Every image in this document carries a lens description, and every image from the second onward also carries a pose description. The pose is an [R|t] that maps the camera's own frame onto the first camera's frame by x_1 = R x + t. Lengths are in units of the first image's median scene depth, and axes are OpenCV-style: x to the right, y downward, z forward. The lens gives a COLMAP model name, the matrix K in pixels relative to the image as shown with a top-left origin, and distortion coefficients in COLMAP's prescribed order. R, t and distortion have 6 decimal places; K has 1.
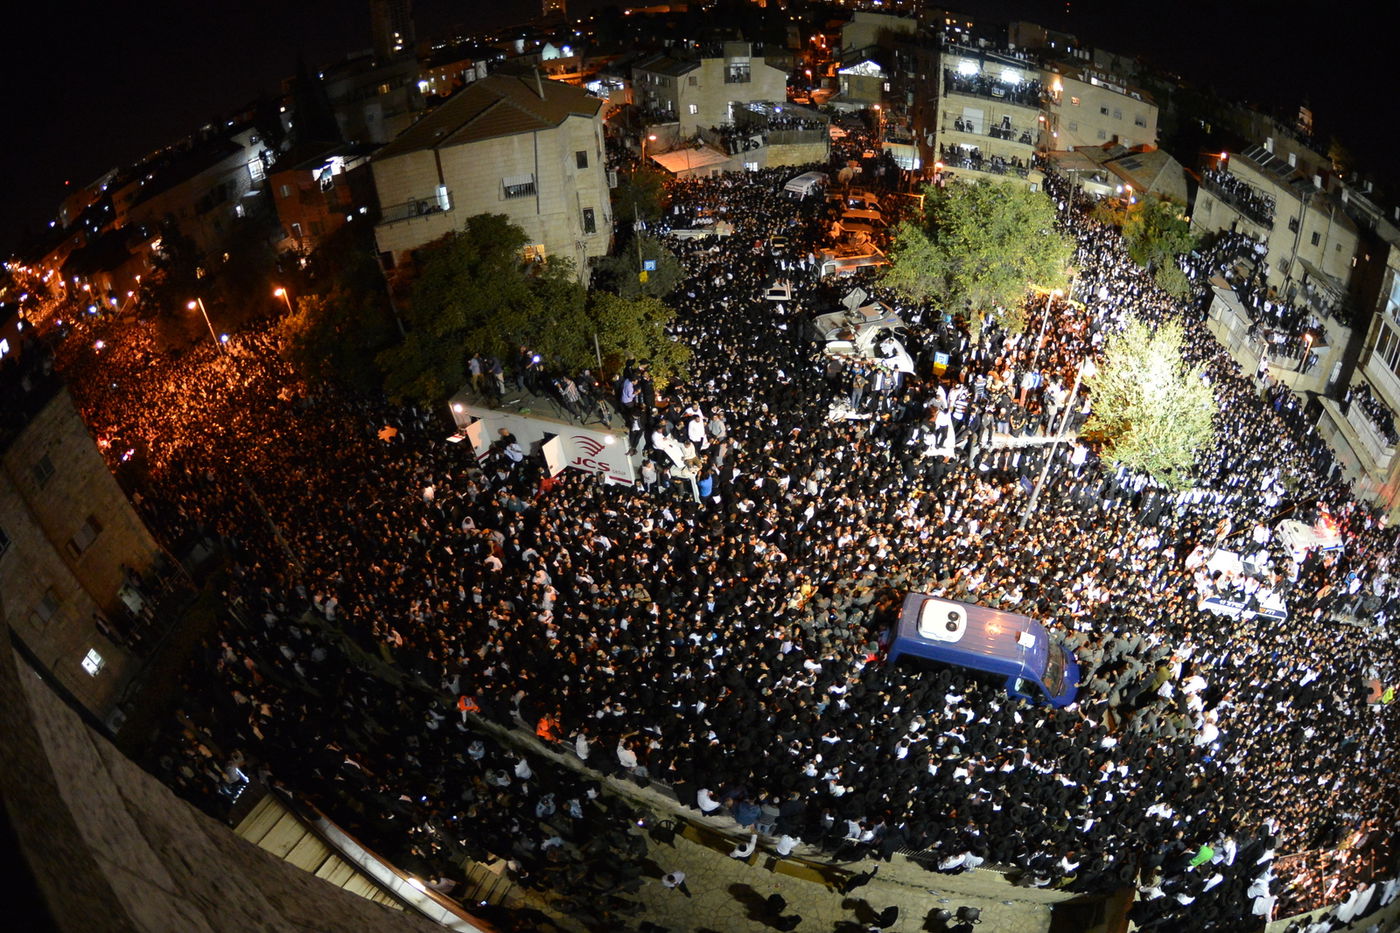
lens RADIAL K [[440.0, 0, 700.0], [0, 440.0, 466.5], [0, 0, 1]] dist [-0.041999, 0.001084]
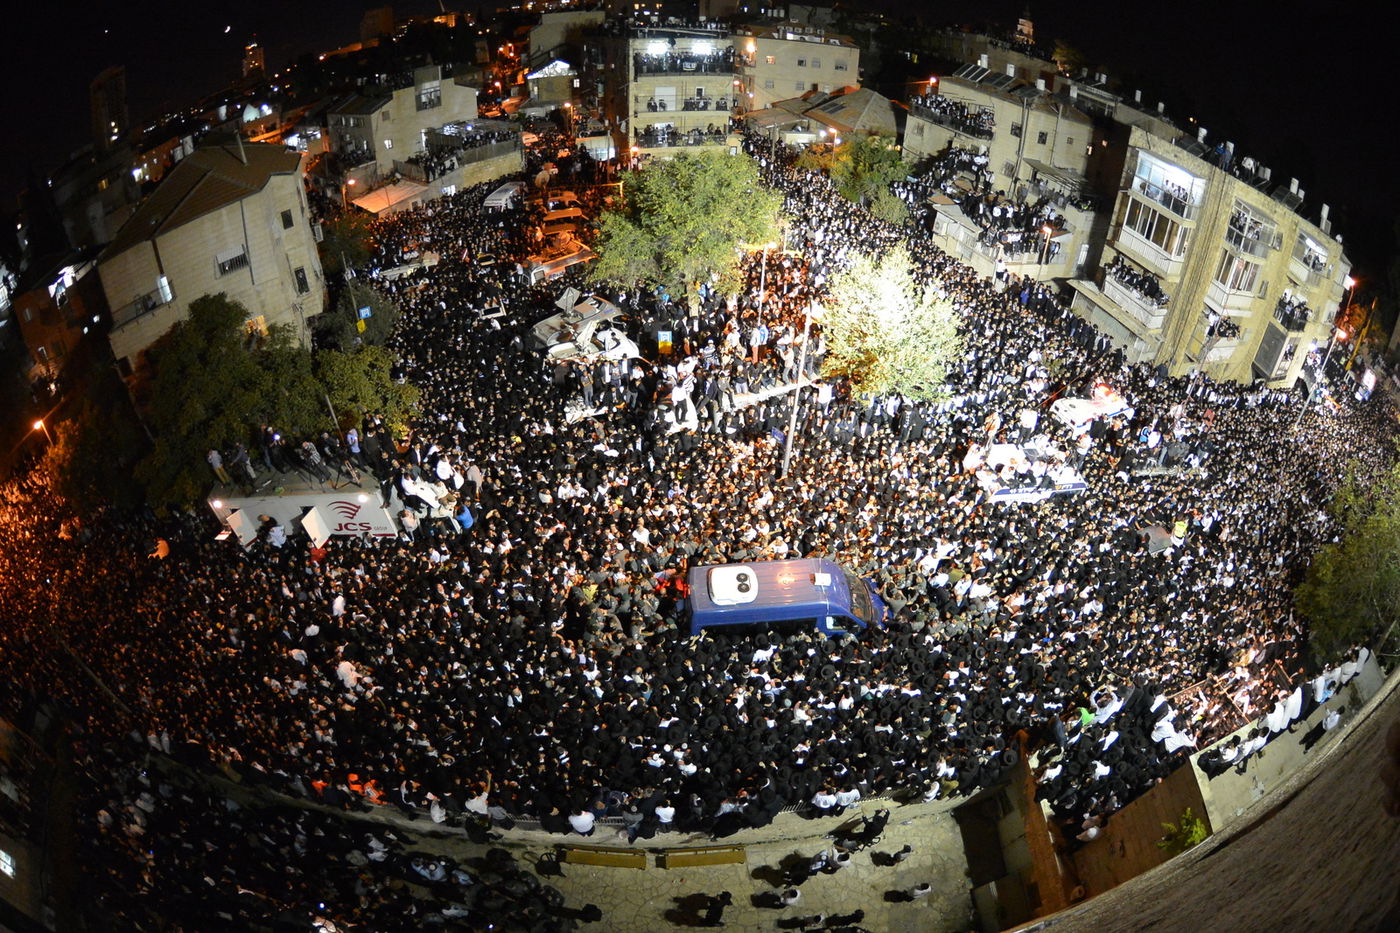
lens RADIAL K [[440.0, 0, 700.0], [0, 440.0, 466.5], [0, 0, 1]] dist [-0.041999, 0.001084]
pose [[0.959837, -0.256018, 0.114749, 0.377959], [0.256074, 0.966548, 0.014502, 0.043946], [-0.114623, 0.015465, 0.993289, -0.021833]]
